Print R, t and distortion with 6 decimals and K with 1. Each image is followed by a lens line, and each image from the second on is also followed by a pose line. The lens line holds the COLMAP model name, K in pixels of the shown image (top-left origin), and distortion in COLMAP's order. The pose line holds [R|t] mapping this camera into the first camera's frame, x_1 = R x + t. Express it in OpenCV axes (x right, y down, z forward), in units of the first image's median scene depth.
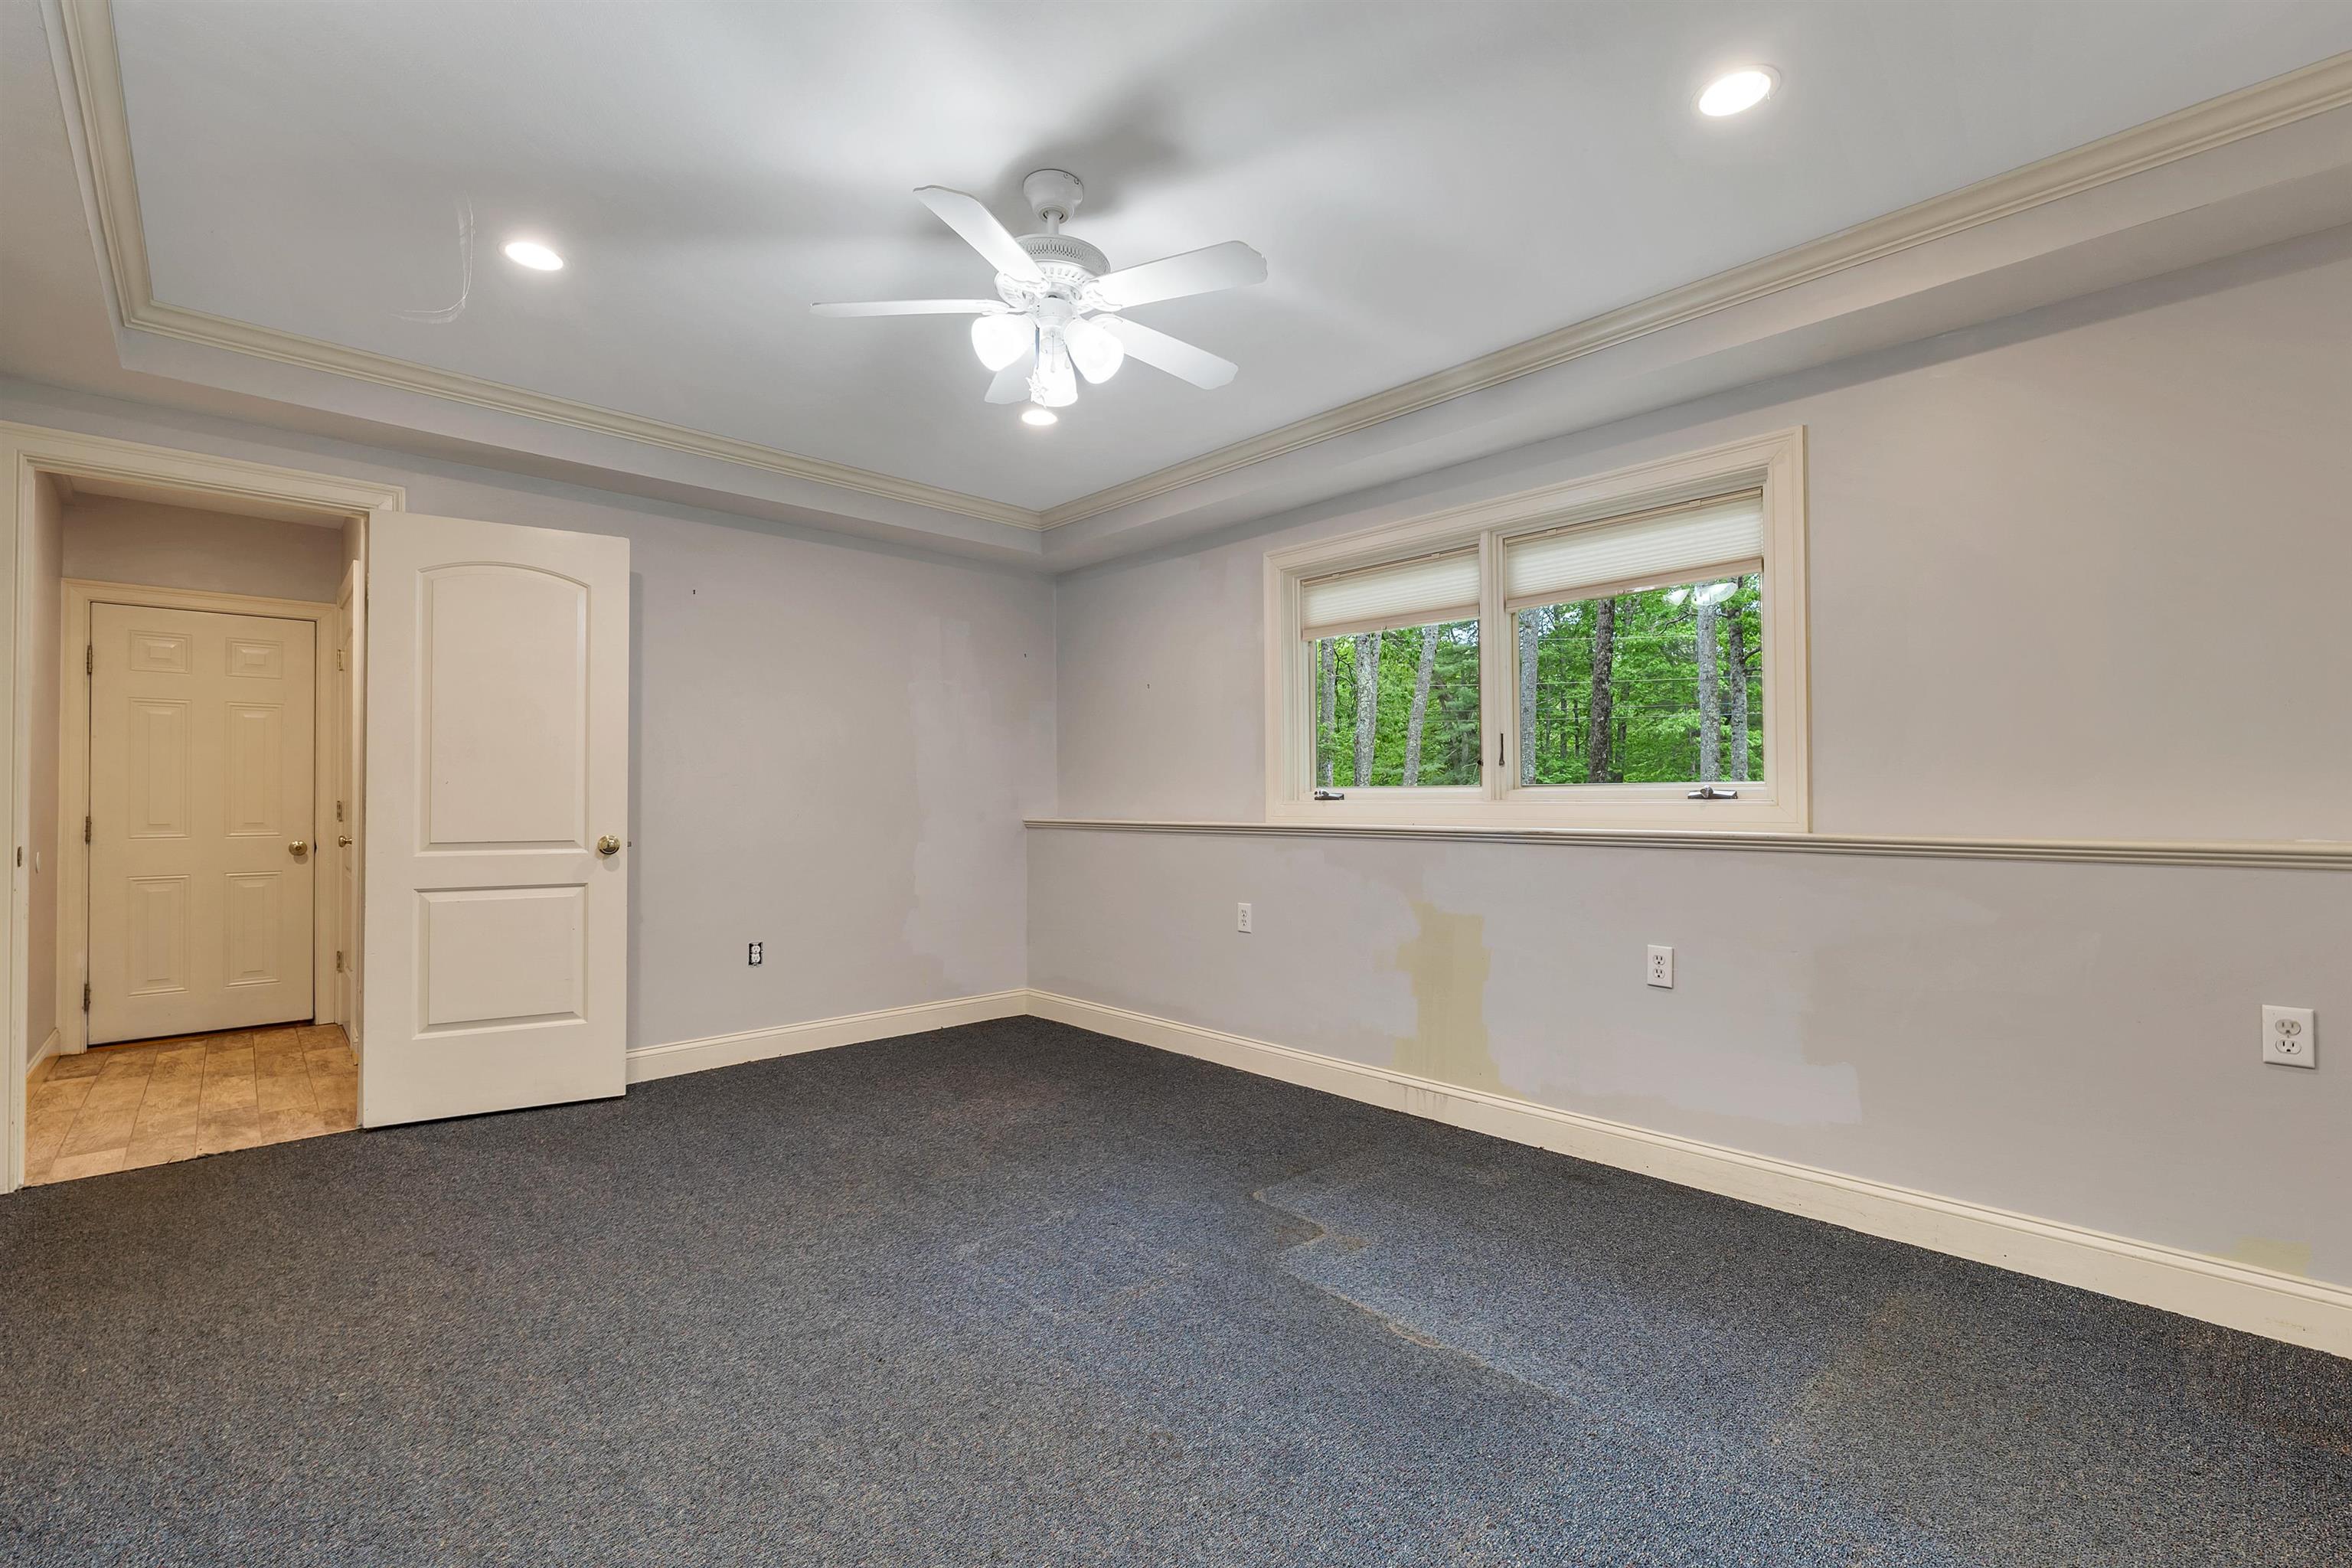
lens RADIAL K [[999.2, 0, 1176.0], [0, 999.2, 784.0], [0, 0, 1]] dist [0.001289, 0.000166]
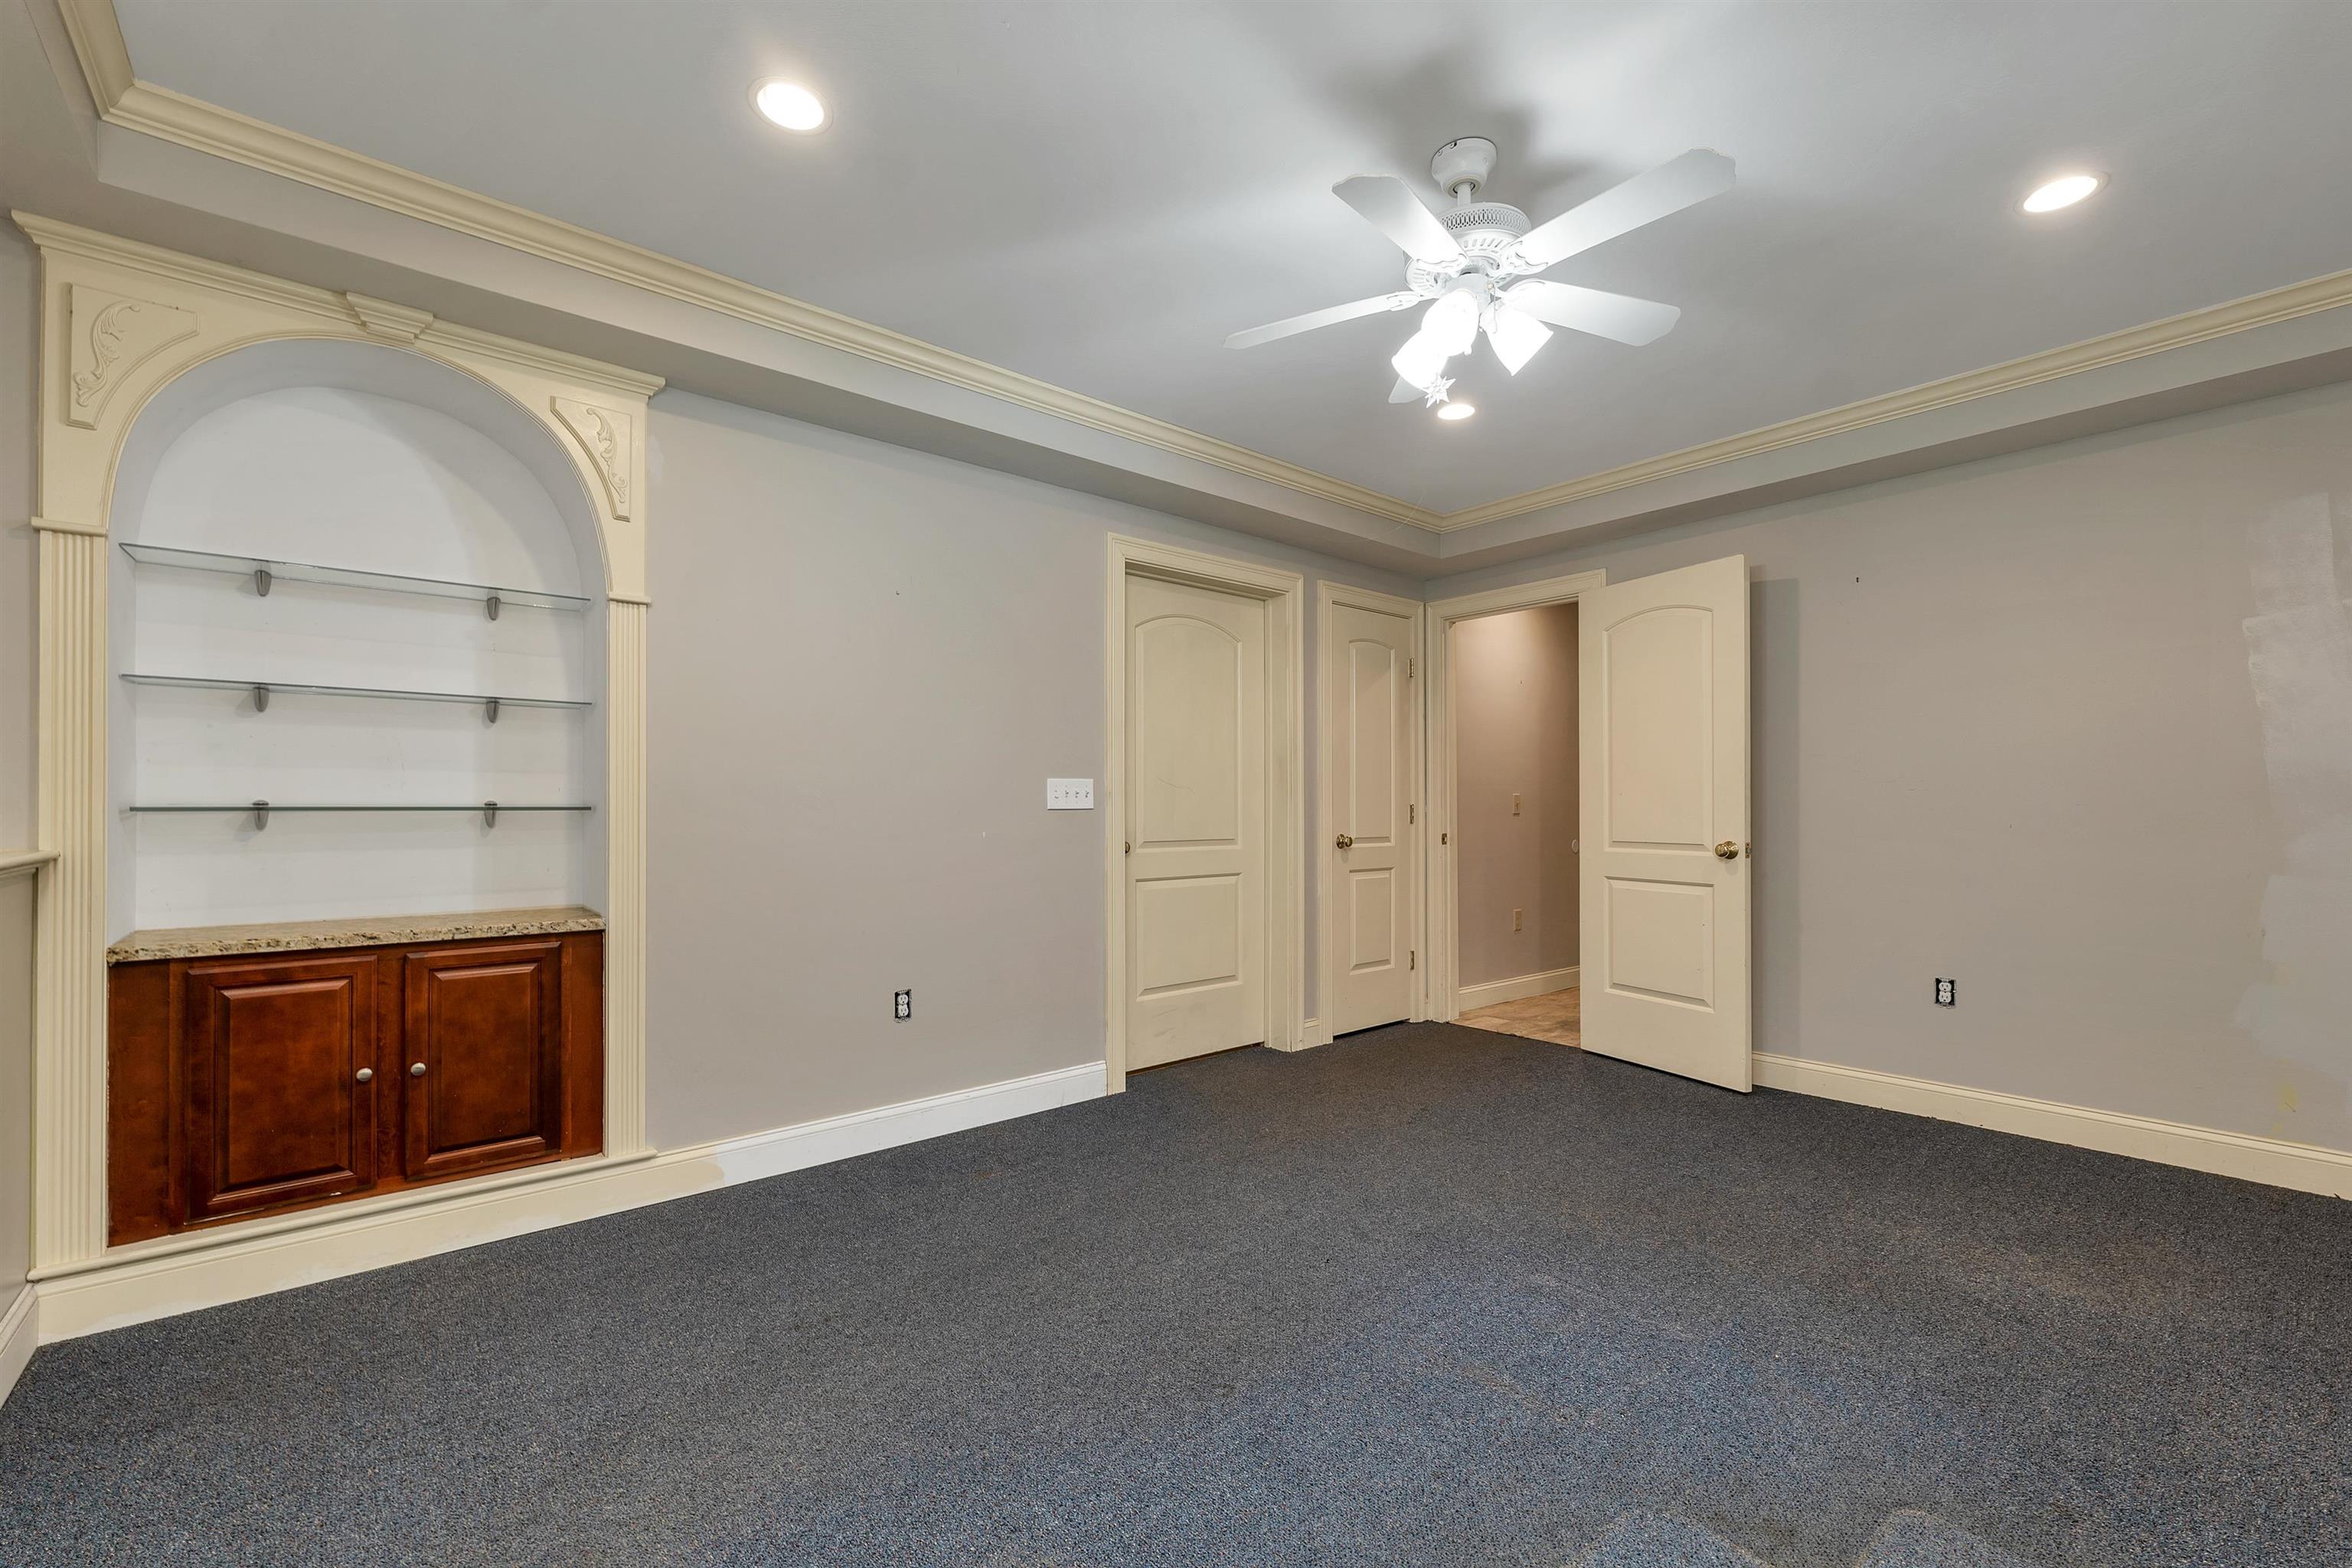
lens RADIAL K [[981.3, 0, 1175.3], [0, 981.3, 801.8], [0, 0, 1]] dist [-0.001133, -0.000134]
pose [[-0.056819, -0.005646, -0.998369, 0.539024], [0.018860, 0.999799, -0.006728, 0.006602], [0.998206, -0.019212, -0.056701, 0.513657]]
